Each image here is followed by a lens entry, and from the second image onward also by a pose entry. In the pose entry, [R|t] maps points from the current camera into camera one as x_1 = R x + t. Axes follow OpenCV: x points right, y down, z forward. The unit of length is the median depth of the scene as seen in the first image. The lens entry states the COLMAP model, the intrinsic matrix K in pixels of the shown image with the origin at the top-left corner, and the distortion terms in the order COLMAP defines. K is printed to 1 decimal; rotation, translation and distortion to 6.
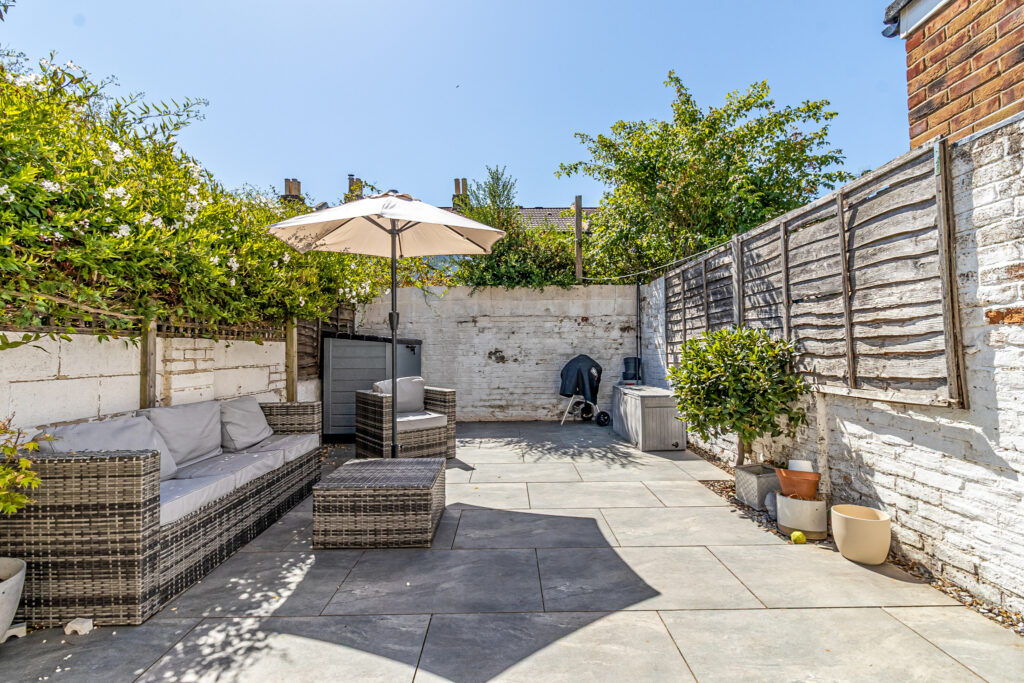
lens RADIAL K [[467.9, 0, 512.3], [0, 467.9, 340.6], [0, 0, 1]] dist [0.006231, -0.000888]
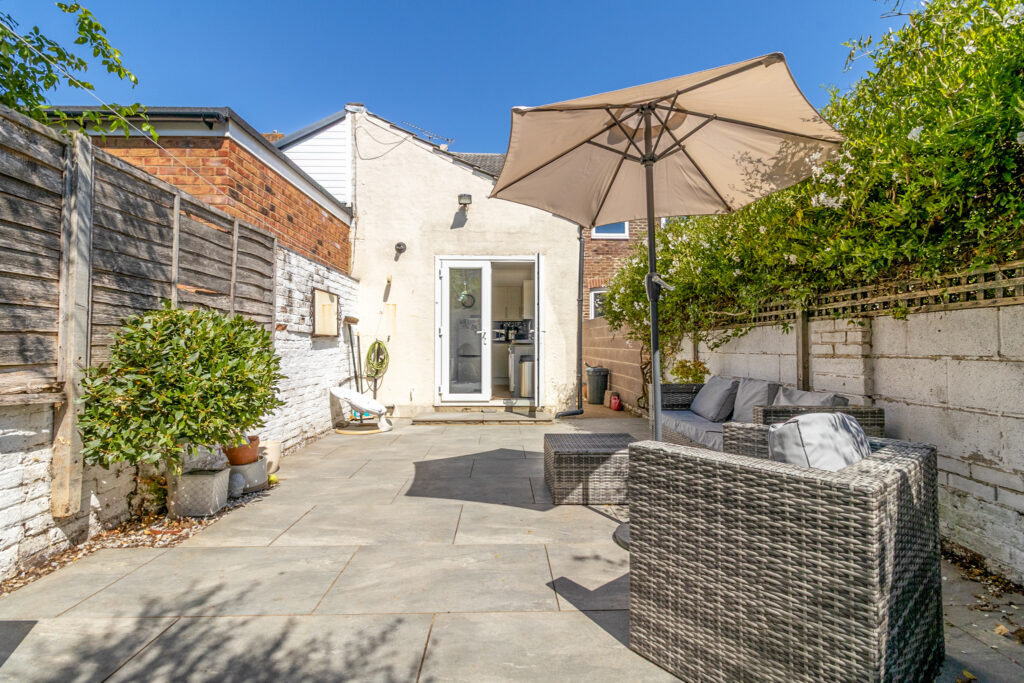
lens RADIAL K [[467.9, 0, 512.1], [0, 467.9, 340.5], [0, 0, 1]] dist [0.006231, -0.000888]
pose [[-0.999942, 0.008154, -0.006966, -0.058892], [0.008397, 0.999332, -0.035565, 0.065814], [0.006672, -0.035622, -0.999343, 2.002191]]
